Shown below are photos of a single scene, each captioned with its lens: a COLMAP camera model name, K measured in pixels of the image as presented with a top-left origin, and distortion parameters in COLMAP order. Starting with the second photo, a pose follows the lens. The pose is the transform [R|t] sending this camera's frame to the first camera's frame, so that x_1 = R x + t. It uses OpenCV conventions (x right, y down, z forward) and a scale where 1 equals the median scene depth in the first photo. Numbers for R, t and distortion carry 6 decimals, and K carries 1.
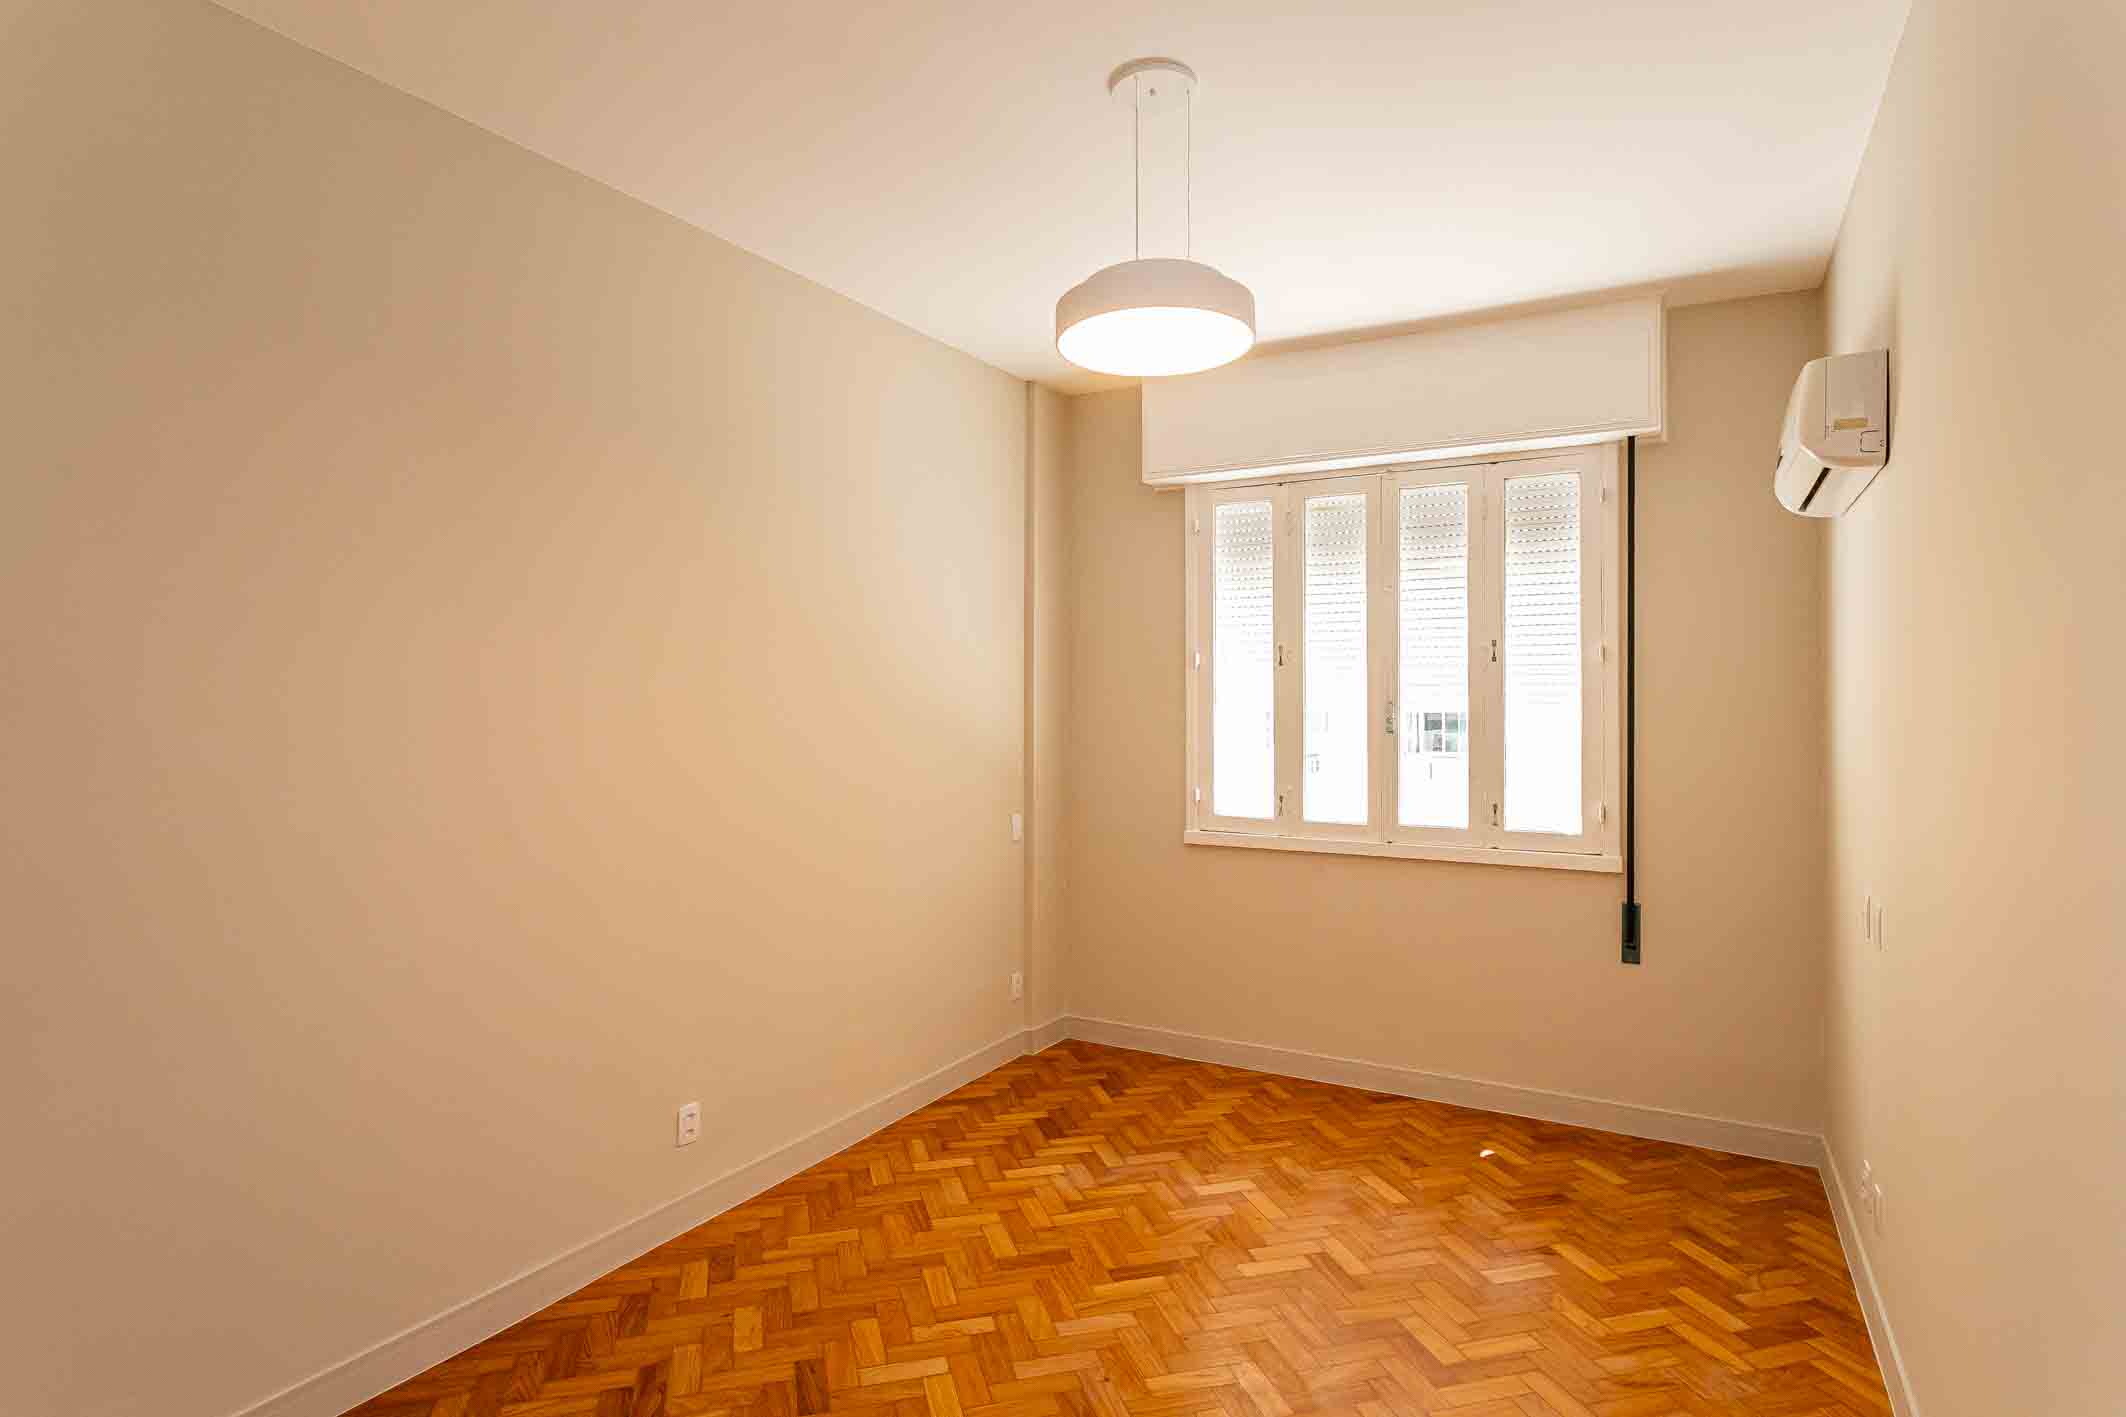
lens RADIAL K [[1100.9, 0, 1073.2], [0, 1100.9, 696.7], [0, 0, 1]] dist [-0.004916, 0.000326]
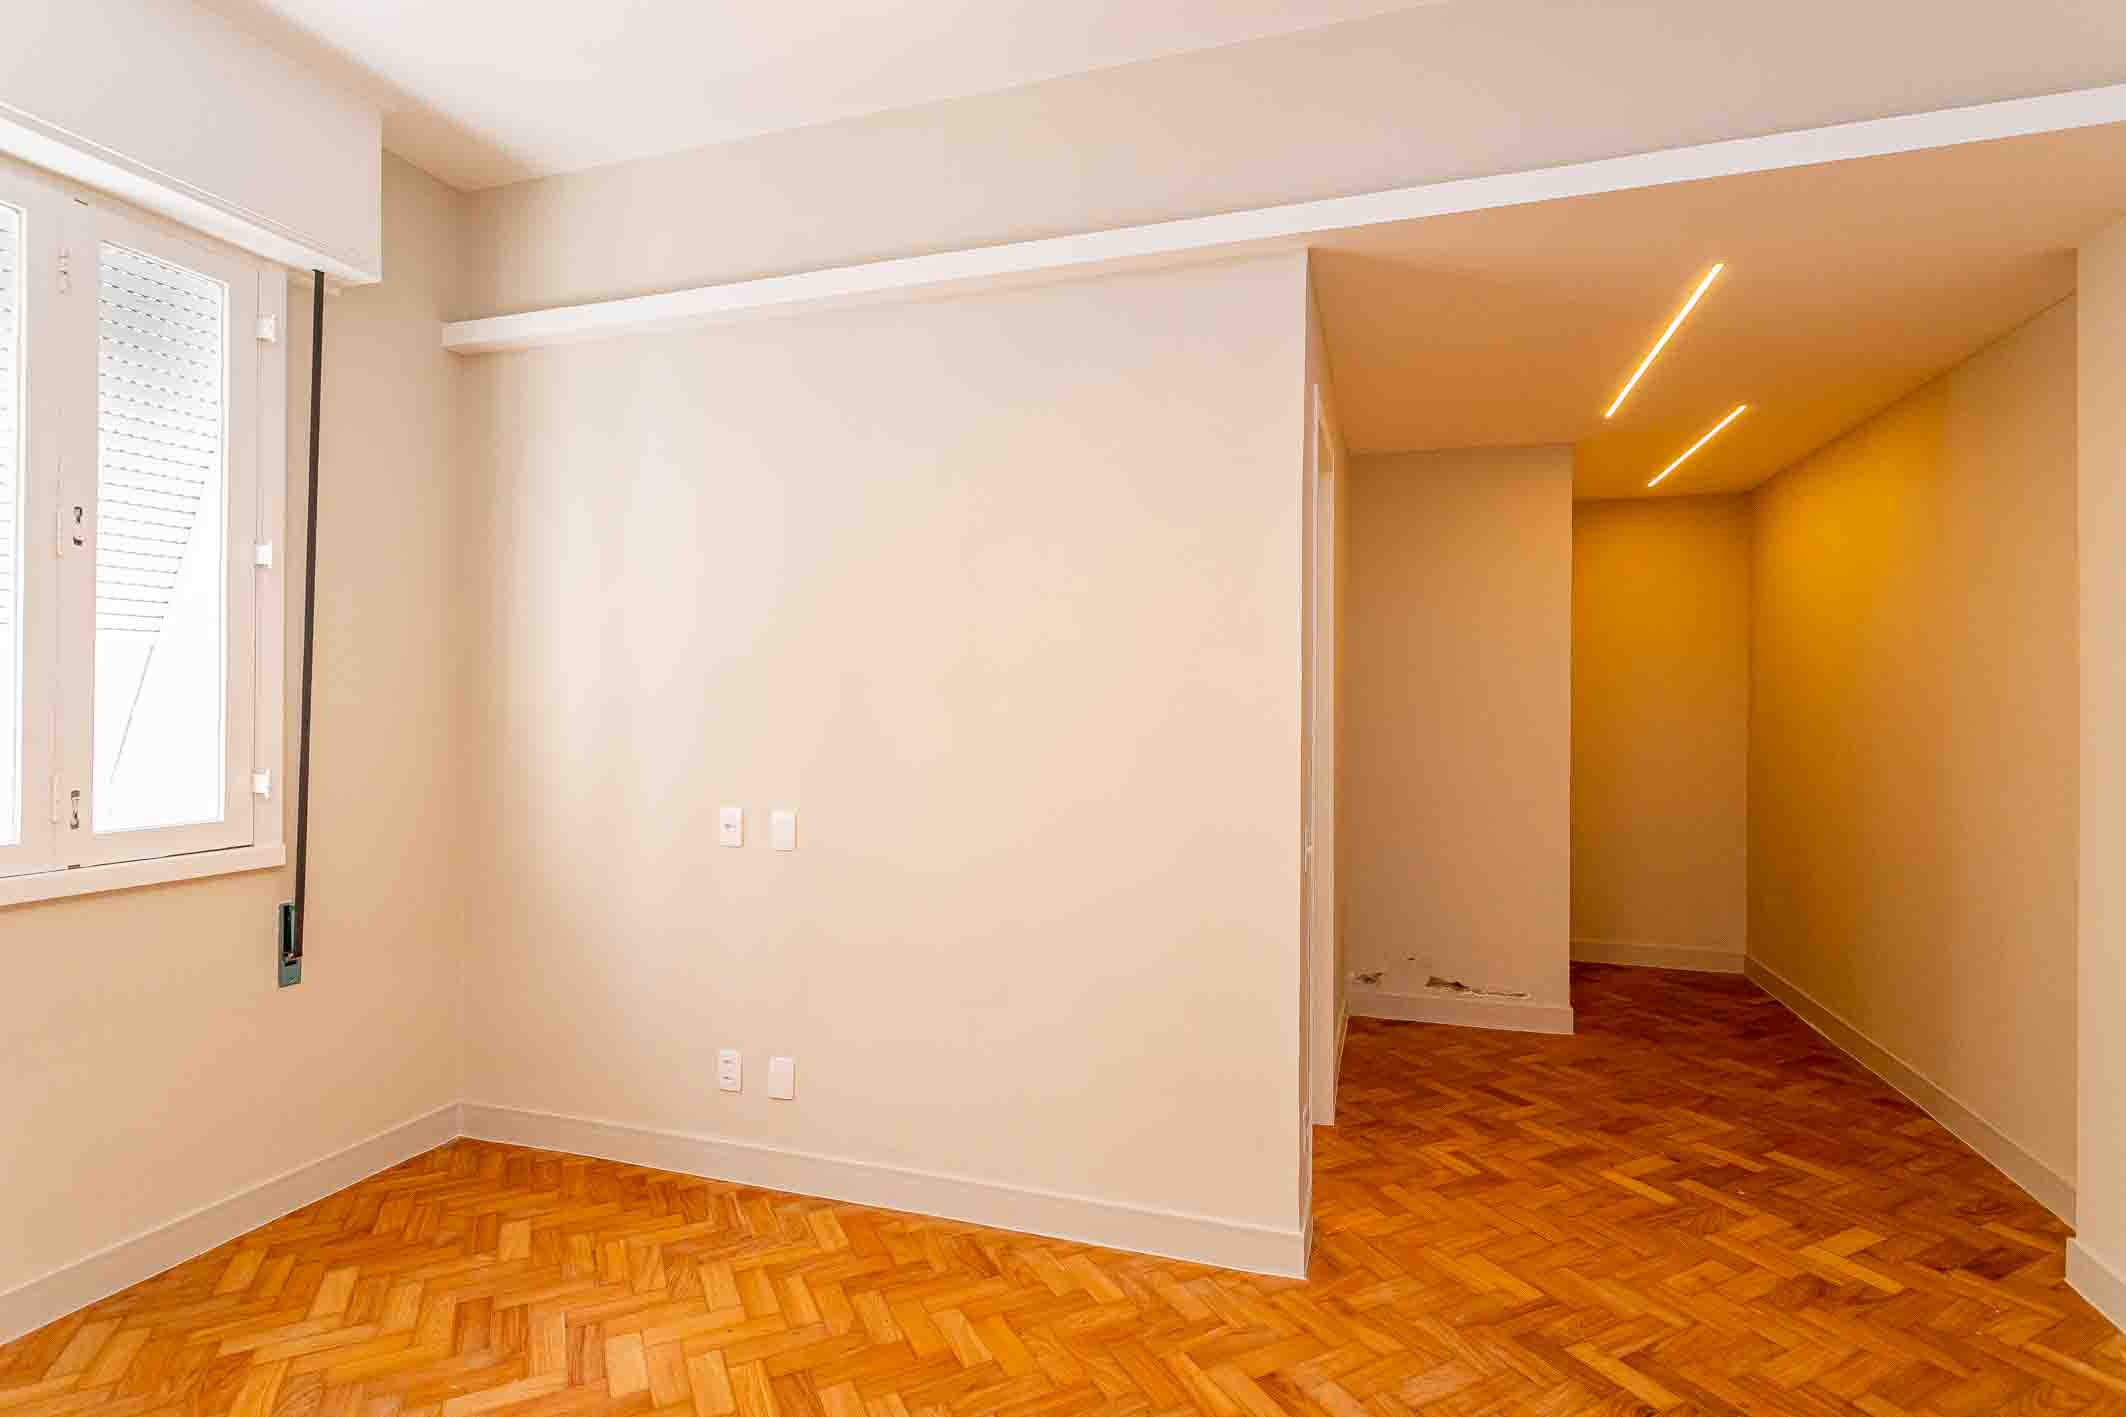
lens RADIAL K [[1004.1, 0, 1063.0], [0, 1004.1, 708.5], [0, 0, 1]] dist [0.004278, 0.000765]
pose [[-0.189713, -0.009011, 0.981798, -0.229916], [-0.013718, 0.999885, 0.006527, 0.040536], [-0.981744, -0.012230, -0.189815, 0.562152]]
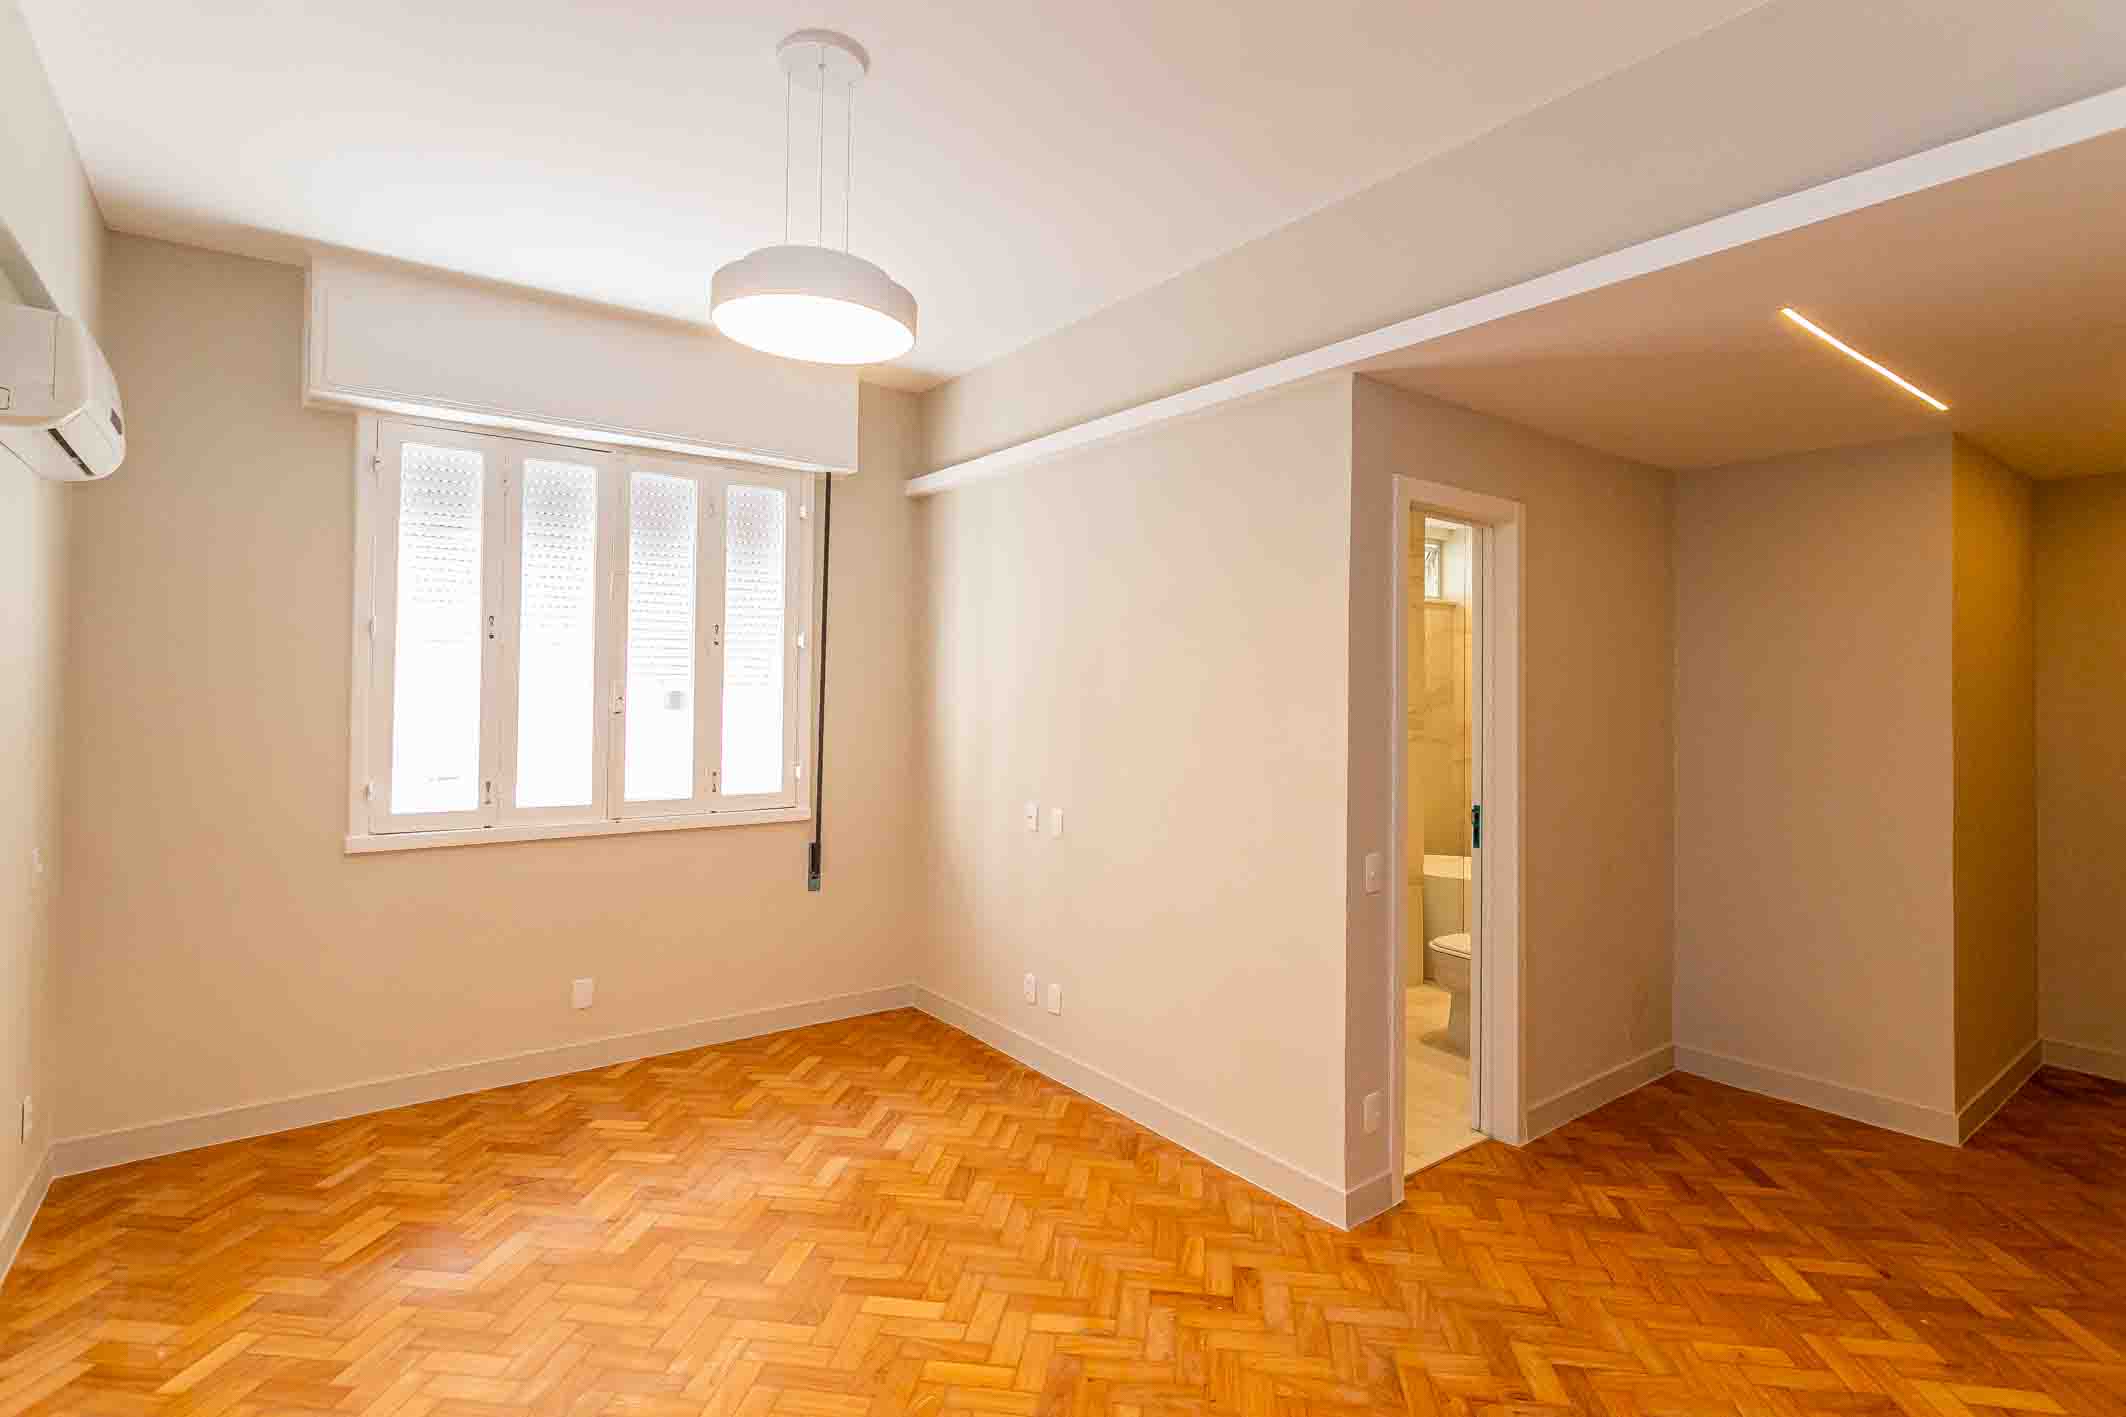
lens RADIAL K [[1013.0, 0, 1065.2], [0, 1013.0, 693.9], [0, 0, 1]] dist [0.002980, 0.000177]
pose [[0.410396, -0.000977, 0.911907, -0.392323], [-0.017272, 0.999812, 0.008844, 0.001285], [-0.911744, -0.019379, 0.410302, 0.241057]]
